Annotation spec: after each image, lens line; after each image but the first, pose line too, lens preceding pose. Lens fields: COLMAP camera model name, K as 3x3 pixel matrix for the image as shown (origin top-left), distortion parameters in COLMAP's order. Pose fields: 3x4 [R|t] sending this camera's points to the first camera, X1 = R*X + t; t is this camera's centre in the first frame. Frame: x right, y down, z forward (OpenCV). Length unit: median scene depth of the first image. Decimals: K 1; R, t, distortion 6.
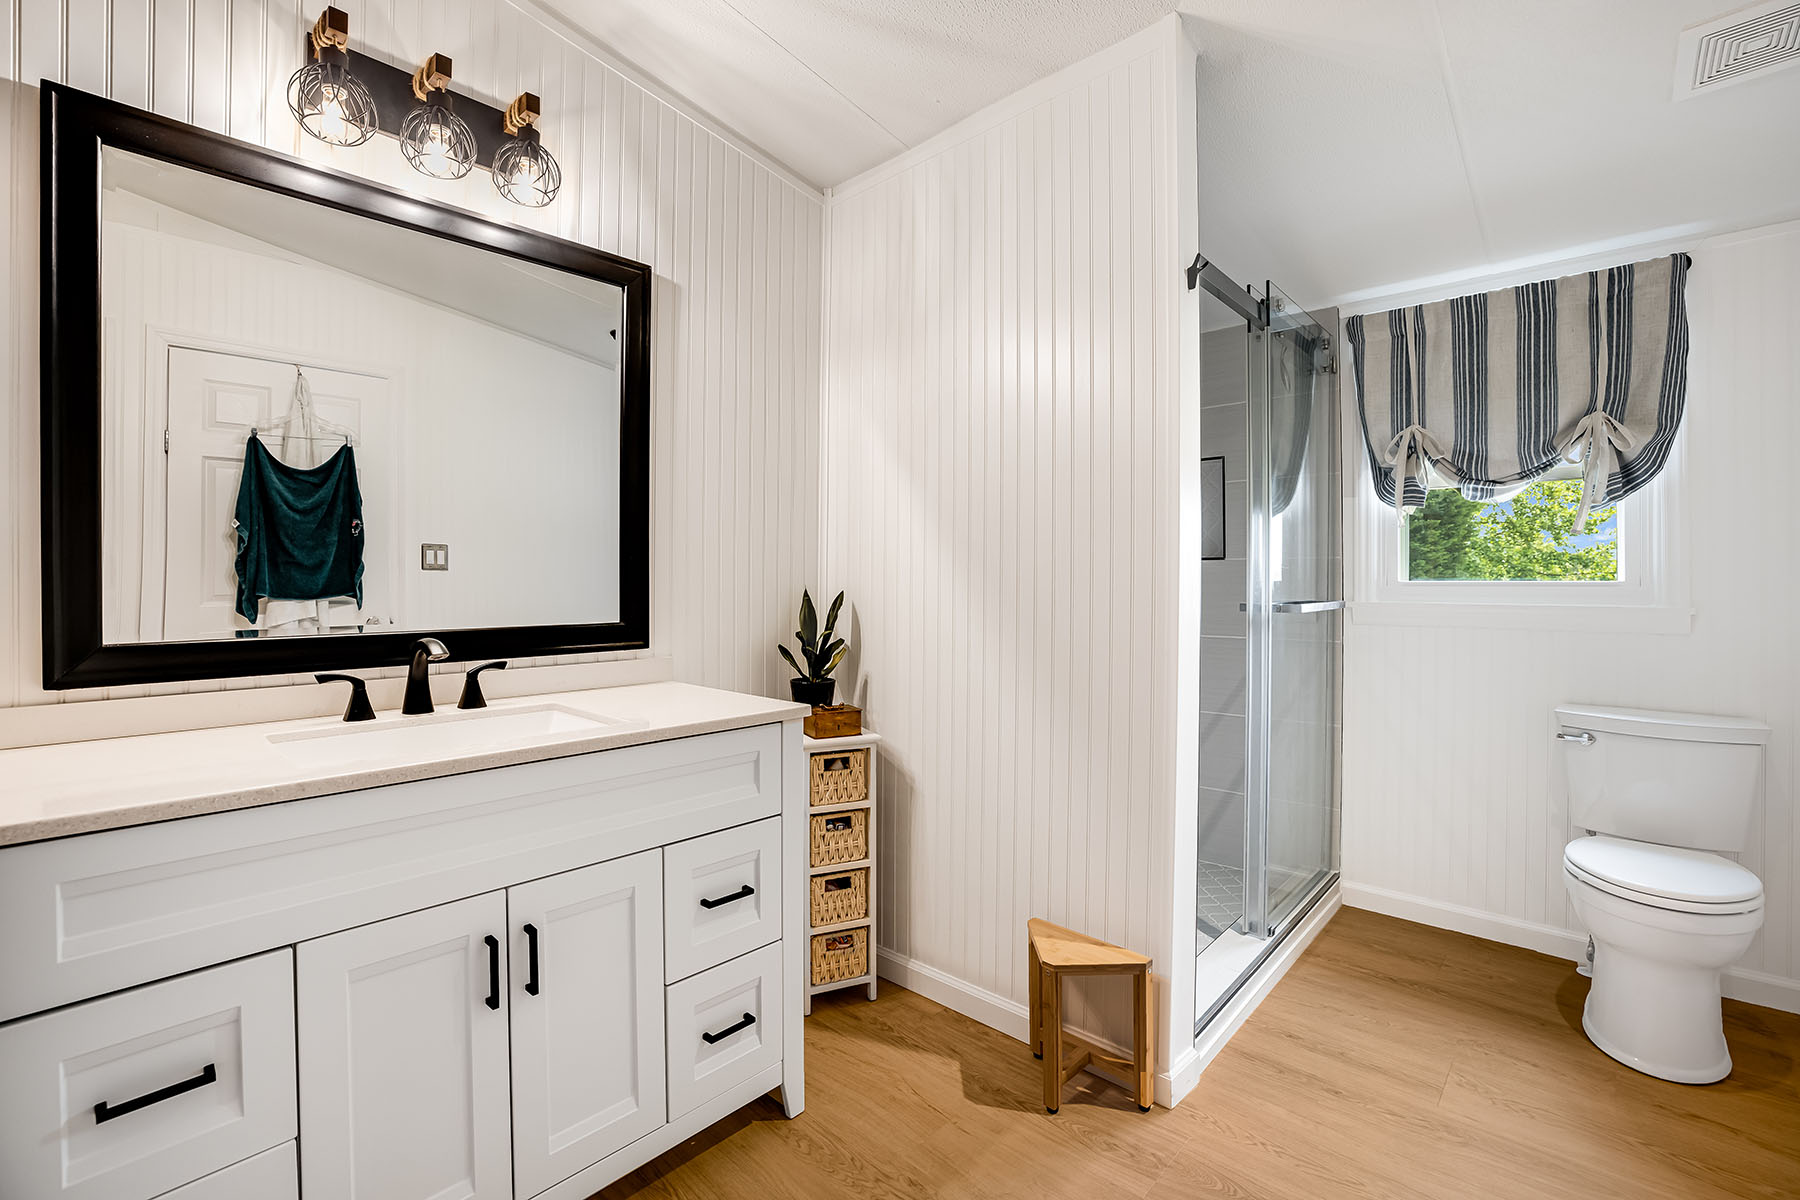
lens RADIAL K [[786.9, 0, 889.6], [0, 786.9, 590.9], [0, 0, 1]] dist [-0.002006, 0.000123]
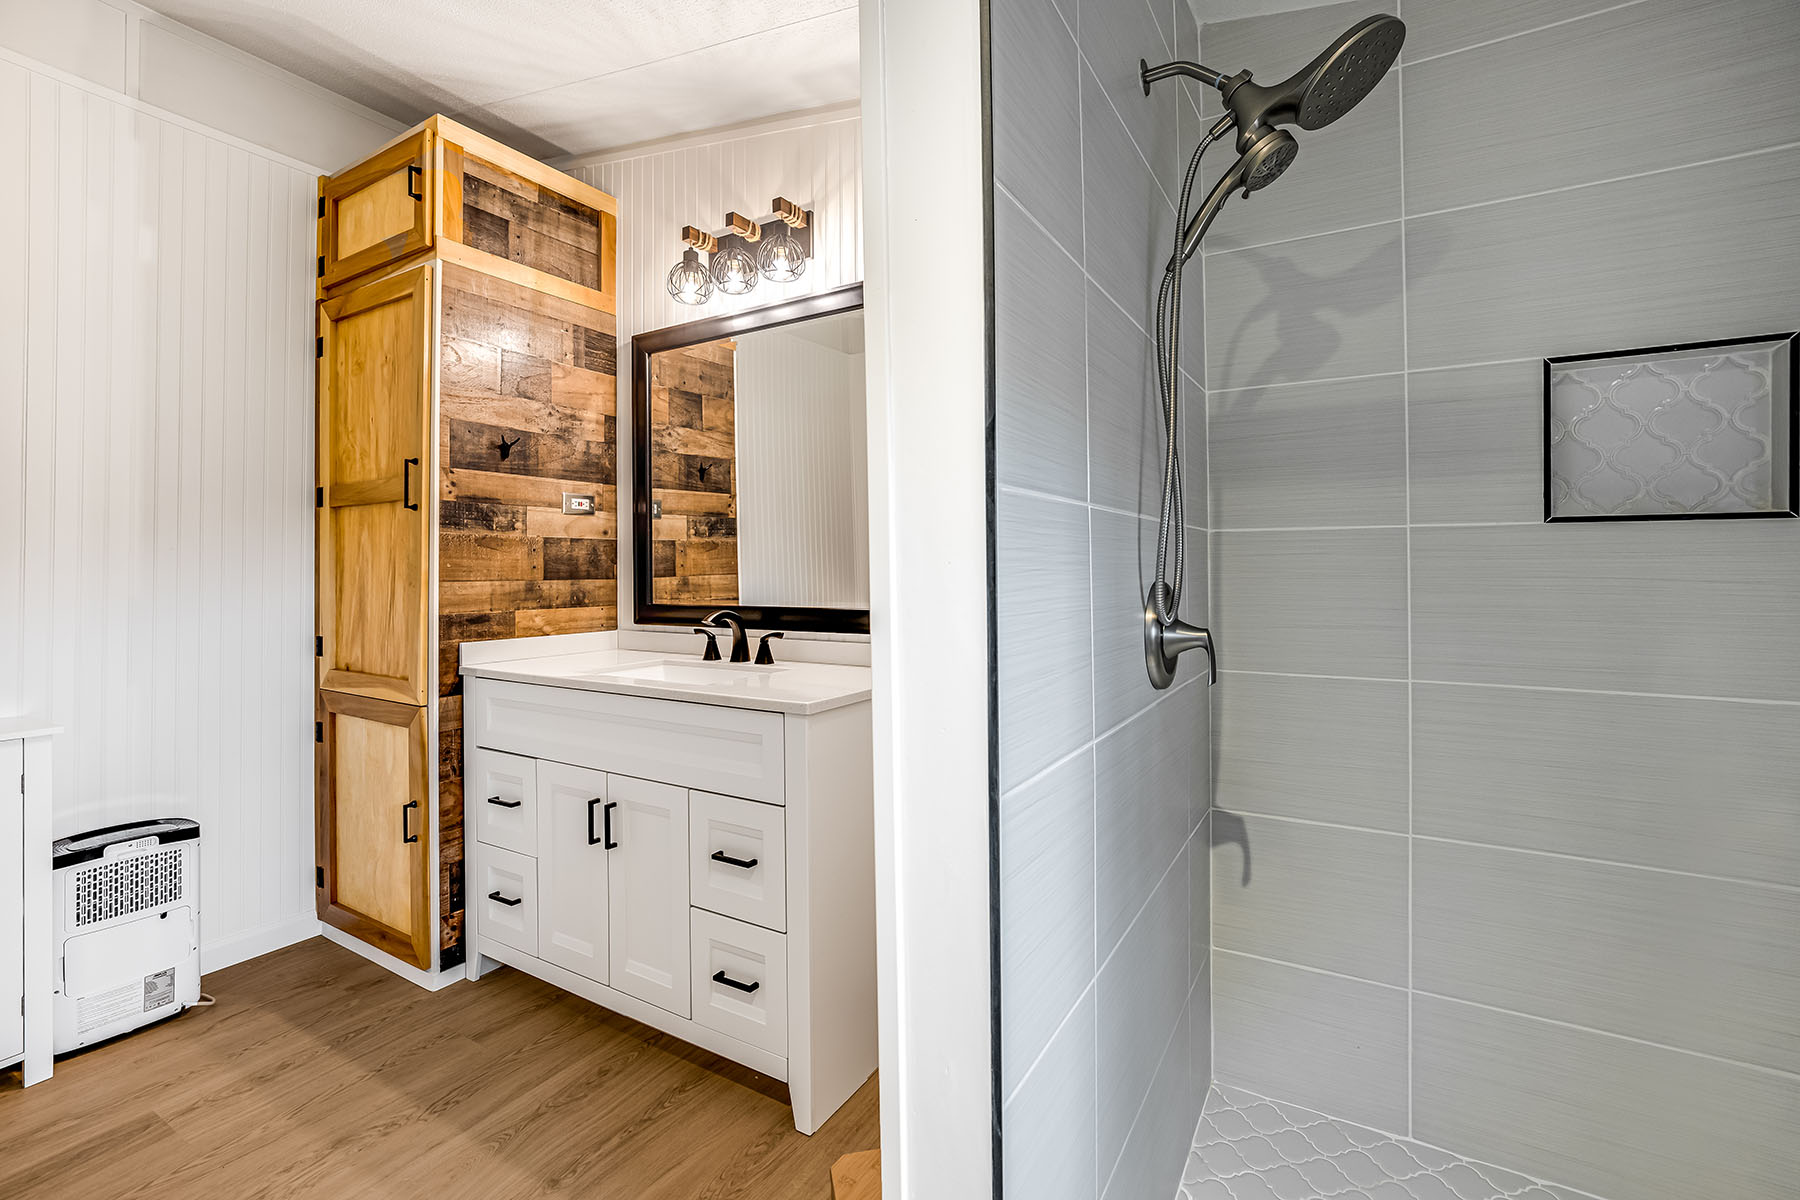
lens RADIAL K [[795.7, 0, 896.1], [0, 795.7, 565.5], [0, 0, 1]] dist [0.000290, 0.000111]
pose [[0.208452, -0.008442, -0.977996, 0.915567], [-0.005612, 0.999936, -0.009828, -0.010815], [0.978017, 0.007538, 0.208391, 0.973883]]
